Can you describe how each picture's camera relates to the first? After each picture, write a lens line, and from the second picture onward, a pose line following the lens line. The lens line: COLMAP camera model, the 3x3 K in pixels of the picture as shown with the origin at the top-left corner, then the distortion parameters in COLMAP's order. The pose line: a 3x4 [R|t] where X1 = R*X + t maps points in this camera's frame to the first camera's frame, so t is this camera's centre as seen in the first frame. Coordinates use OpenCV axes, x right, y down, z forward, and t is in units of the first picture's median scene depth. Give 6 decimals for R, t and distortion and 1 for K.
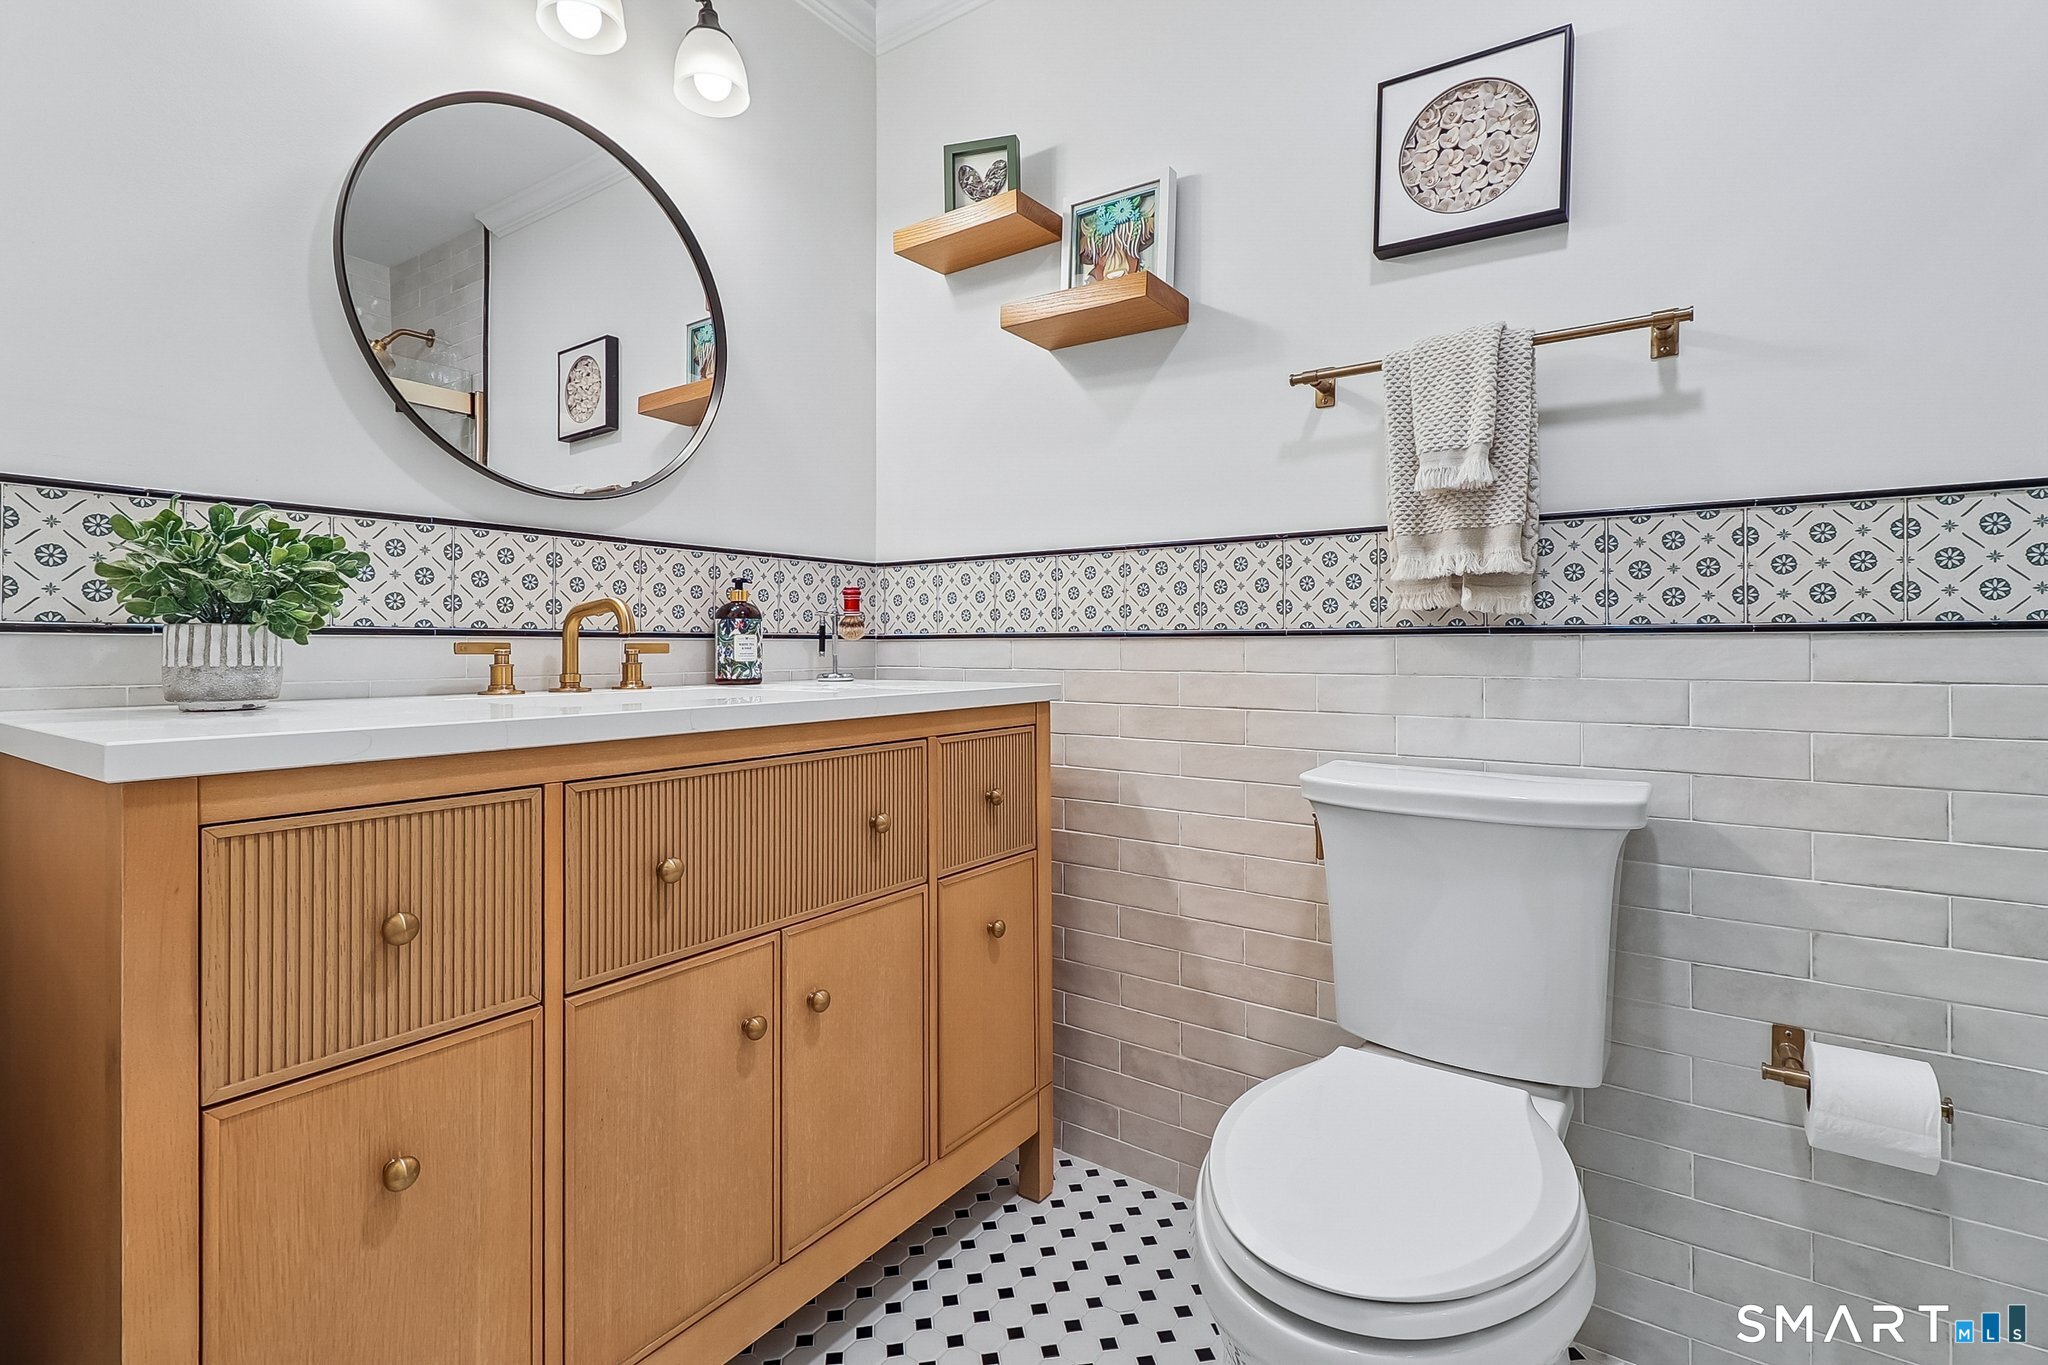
lens RADIAL K [[946.4, 0, 1027.2], [0, 946.4, 651.3], [0, 0, 1]] dist [0.003510, 0.000406]
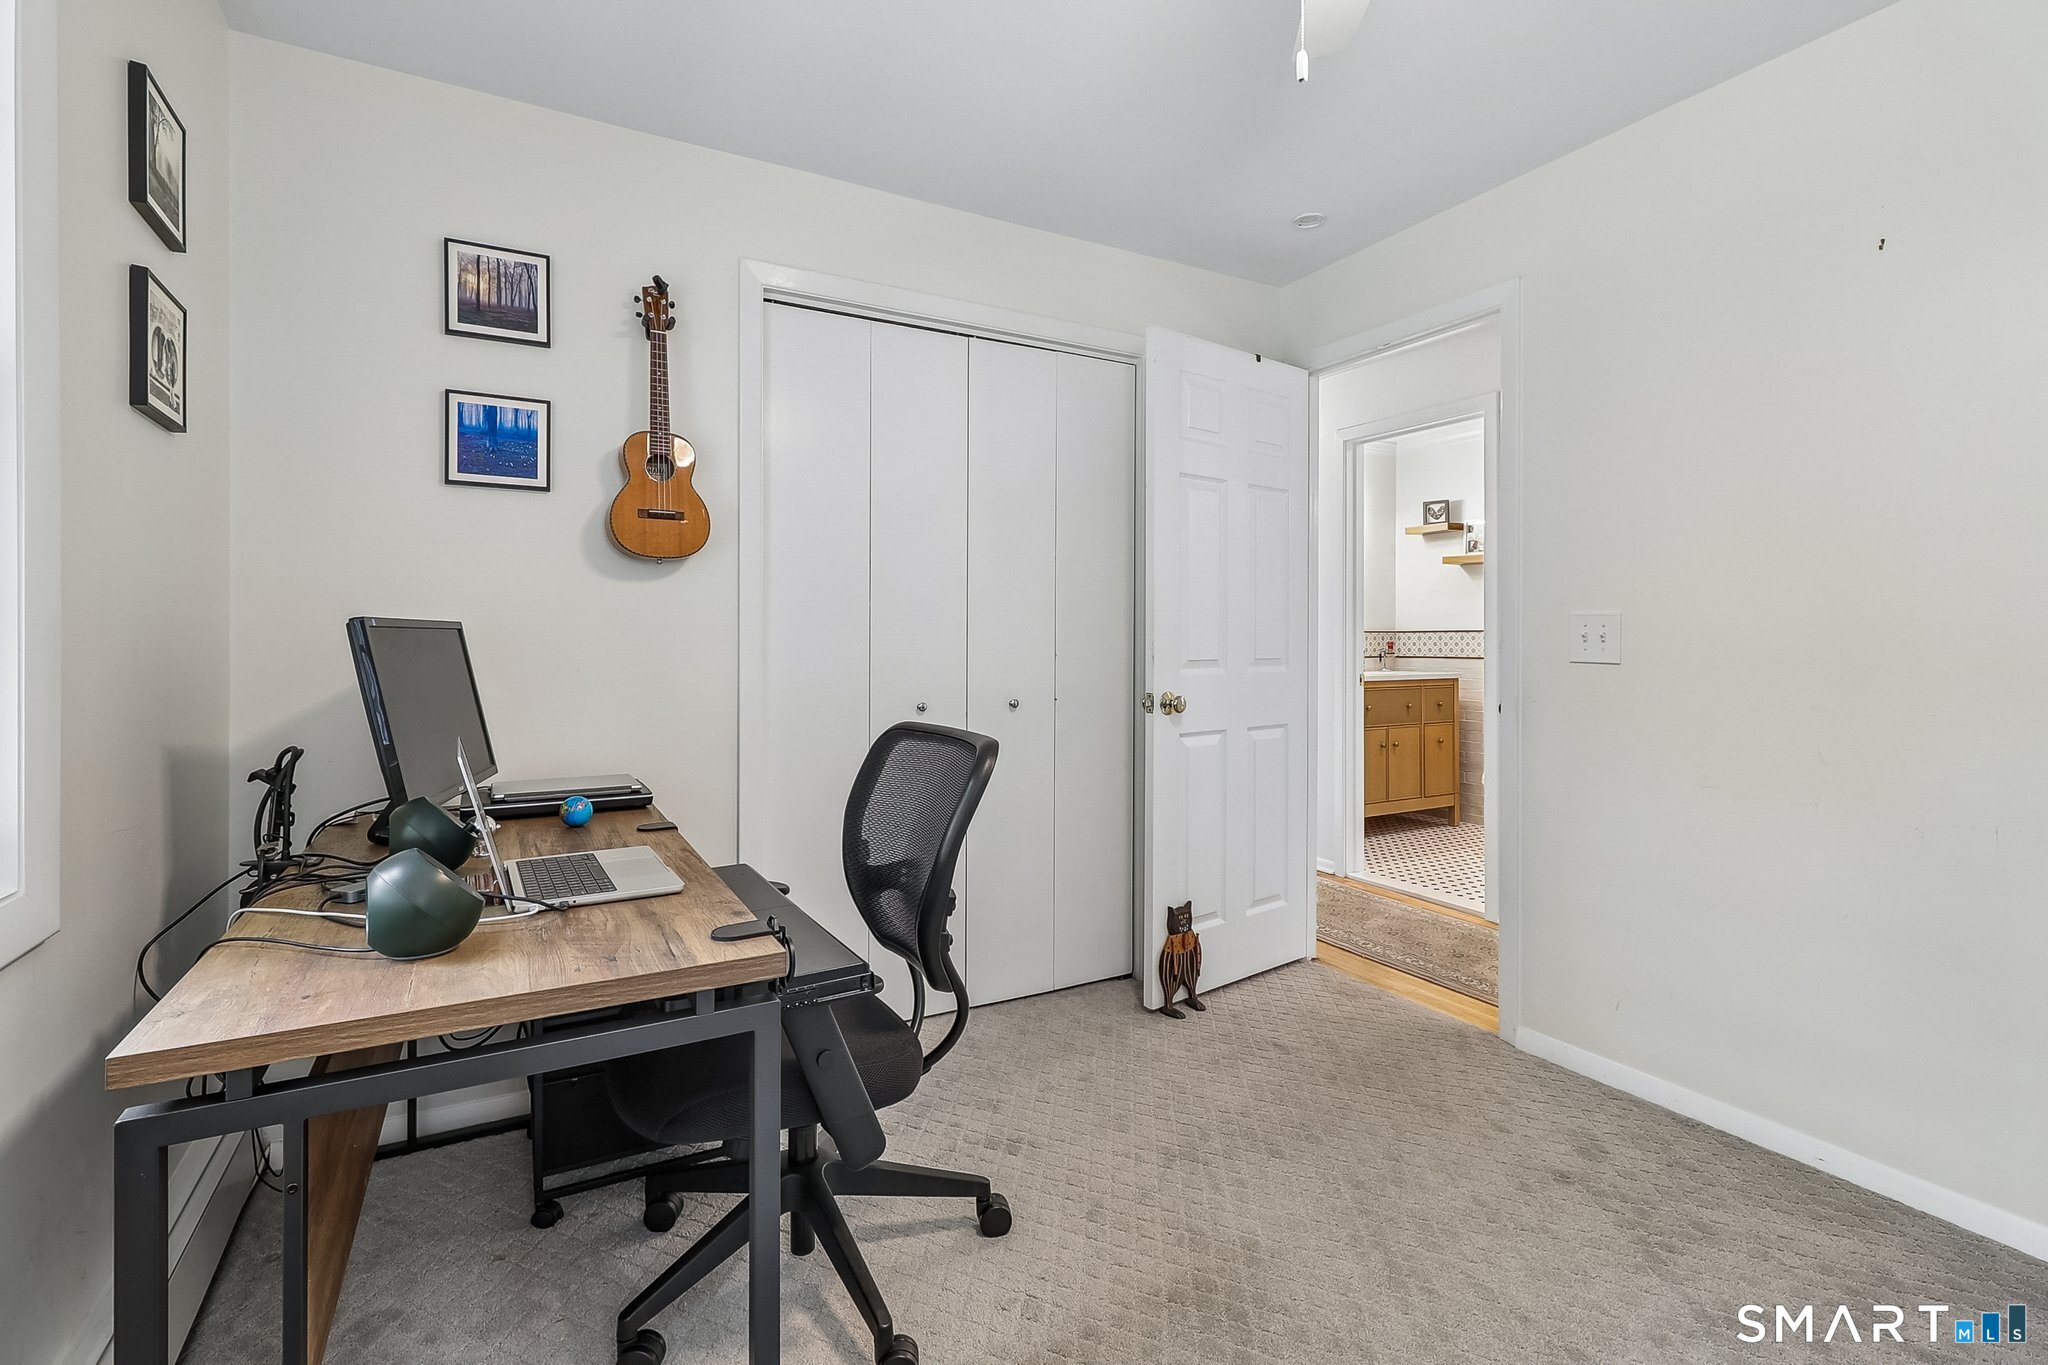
lens RADIAL K [[946.4, 0, 1027.2], [0, 946.4, 651.3], [0, 0, 1]] dist [0.003510, 0.000406]
pose [[0.906803, 0.002244, -0.421548, 0.049020], [-0.001535, 0.999997, 0.002020, -0.040212], [0.421551, -0.001185, 0.906804, -2.472445]]
